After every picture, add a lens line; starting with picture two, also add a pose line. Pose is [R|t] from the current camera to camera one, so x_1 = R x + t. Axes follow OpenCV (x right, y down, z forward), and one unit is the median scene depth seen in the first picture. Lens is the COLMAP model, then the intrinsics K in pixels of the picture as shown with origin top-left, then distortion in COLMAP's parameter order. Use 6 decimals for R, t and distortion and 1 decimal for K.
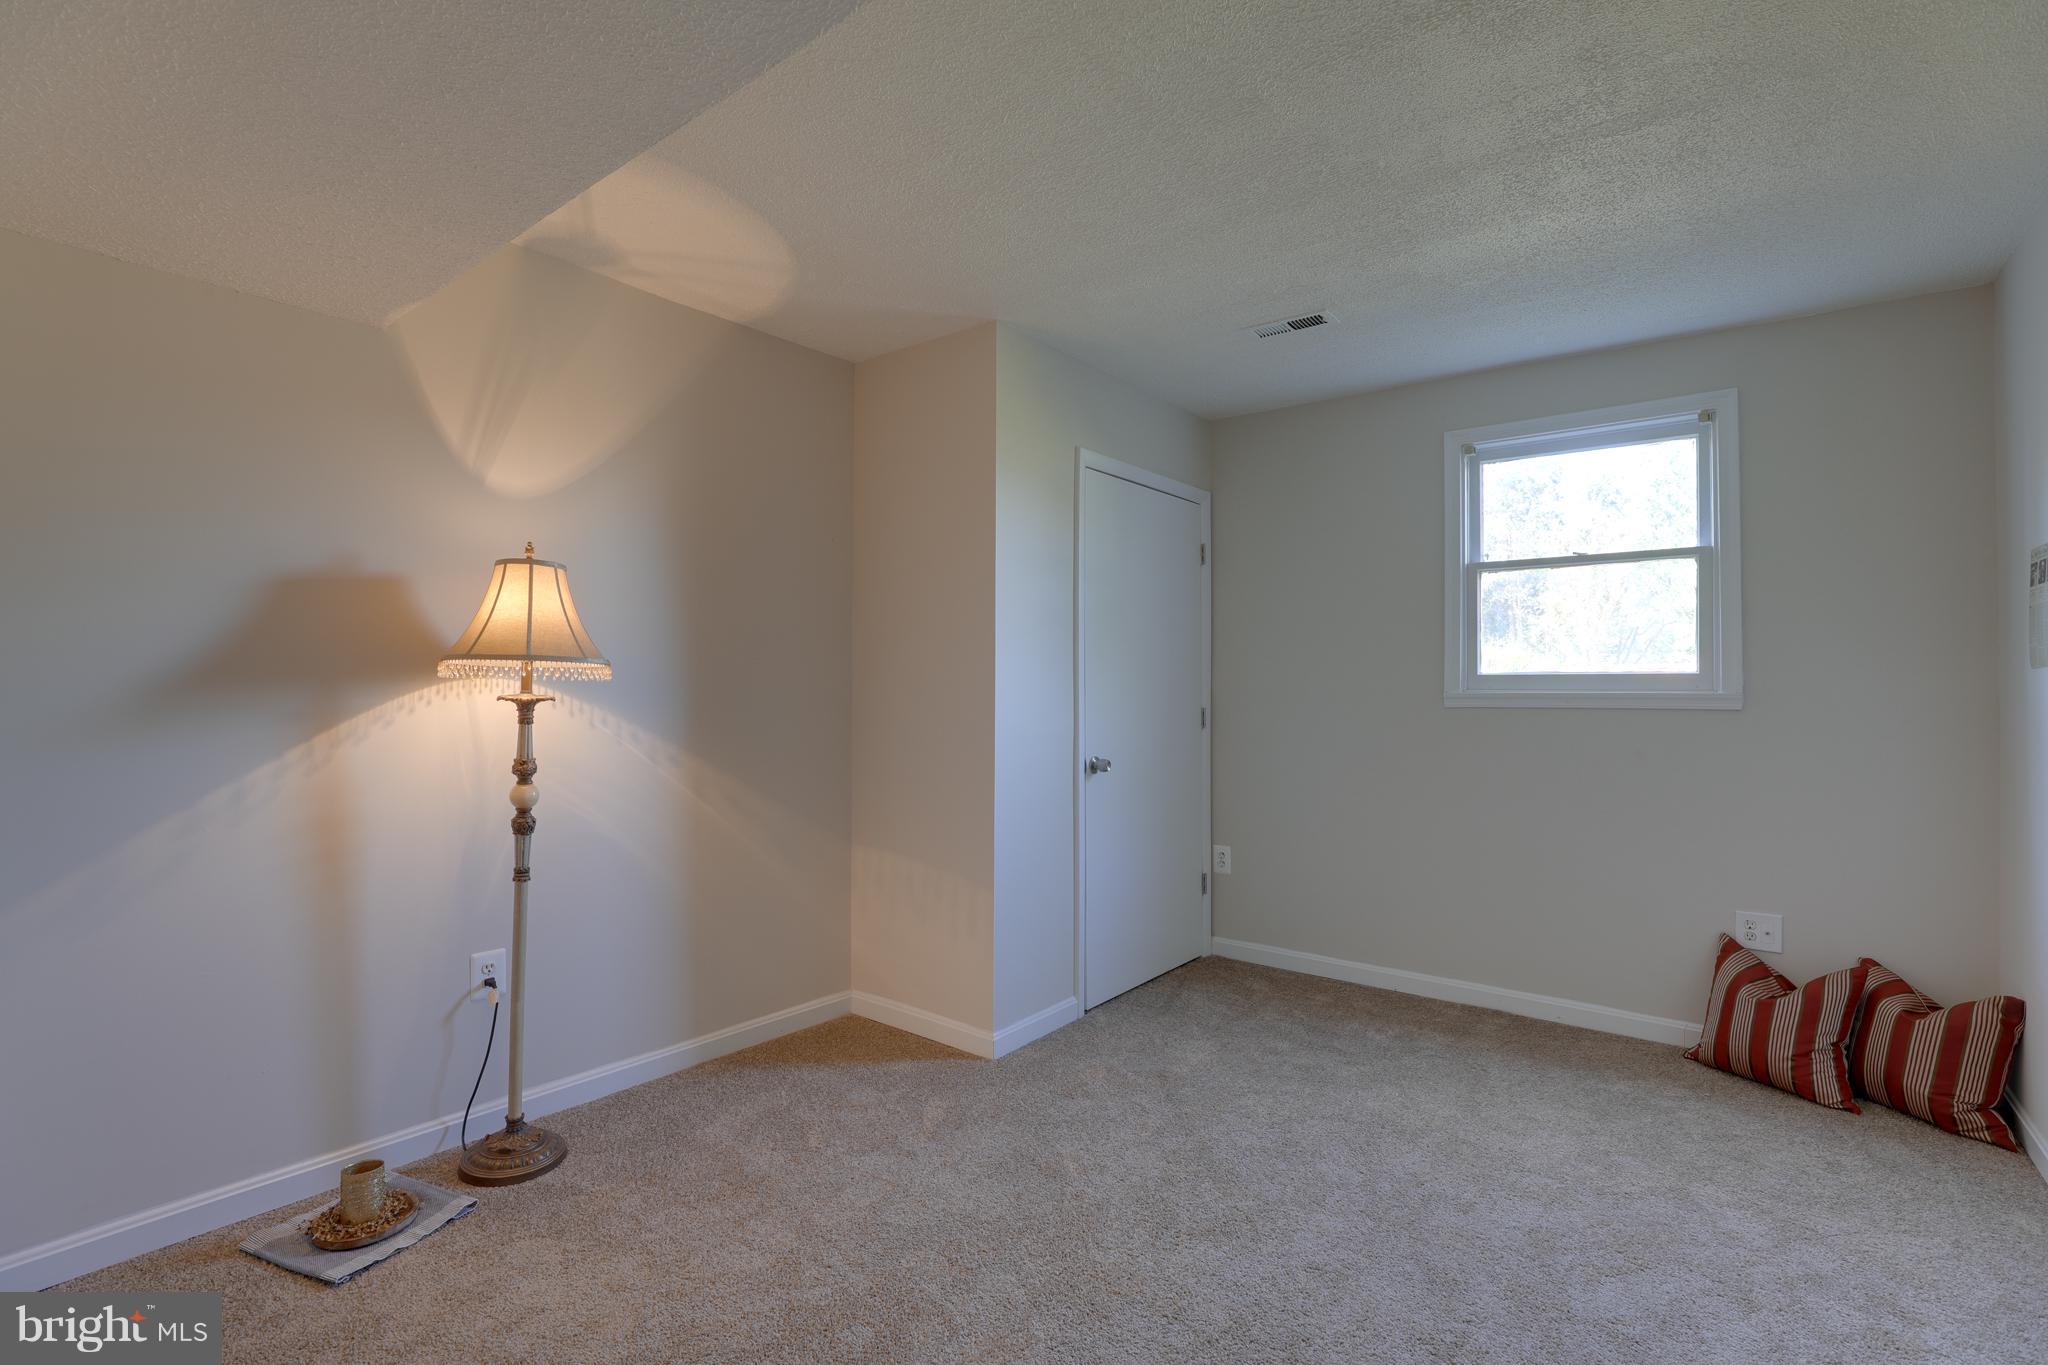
lens RADIAL K [[933.9, 0, 1024.0], [0, 933.9, 682.5], [0, 0, 1]] dist [-0.044085, 0.014416]
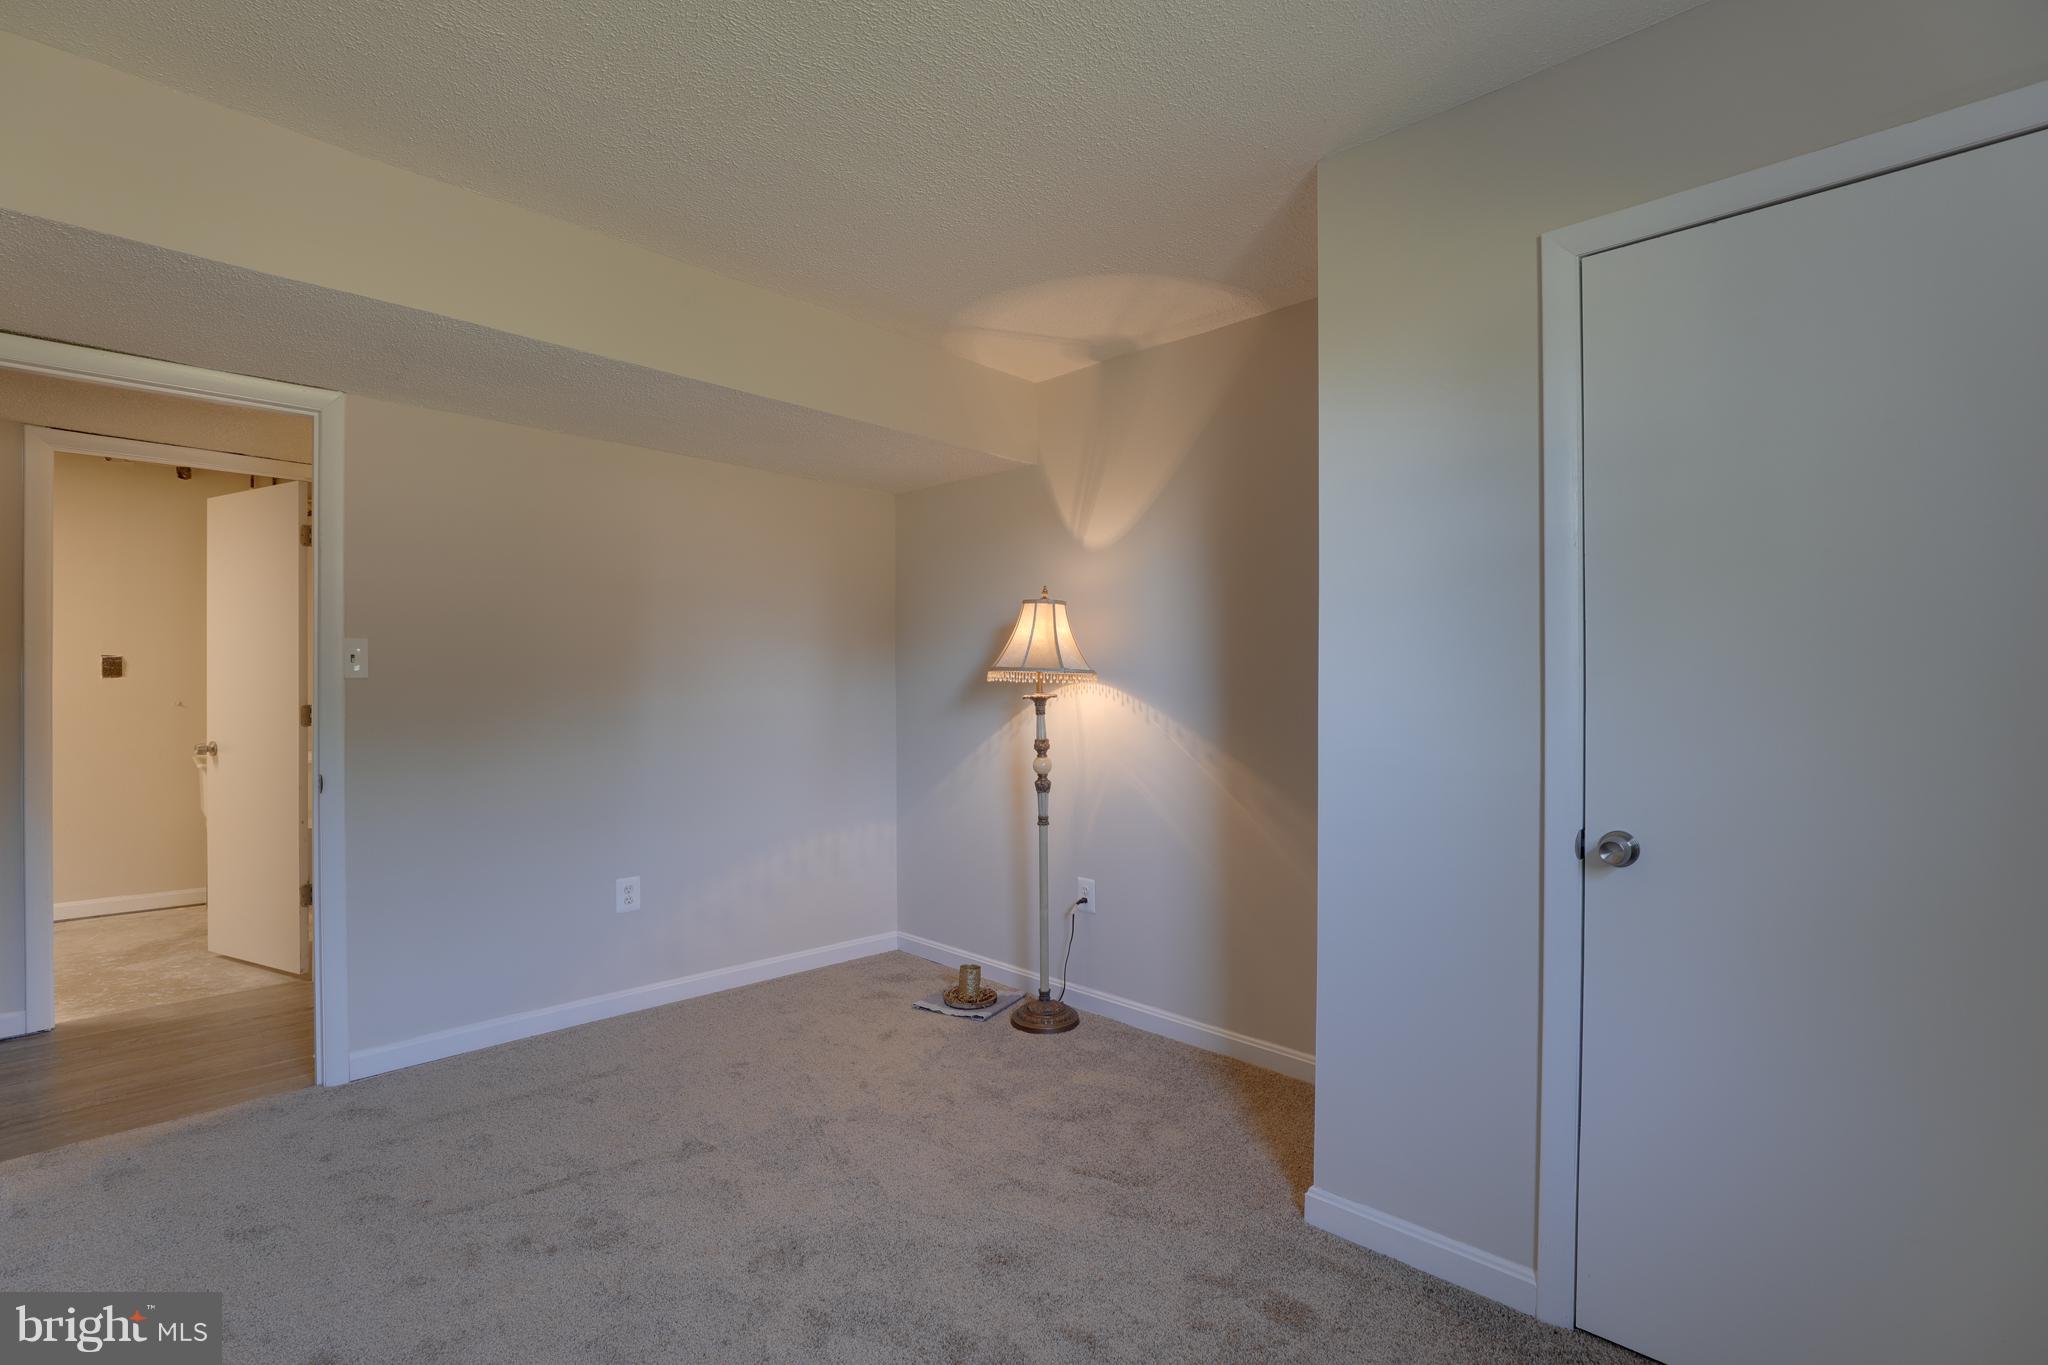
lens RADIAL K [[933.9, 0, 1024.0], [0, 933.9, 682.5], [0, 0, 1]] dist [-0.044085, 0.014416]
pose [[-0.103843, -0.009117, -0.994552, 0.847399], [-0.001788, 0.999958, -0.008980, 0.007943], [0.994592, 0.000846, -0.103855, 1.065269]]
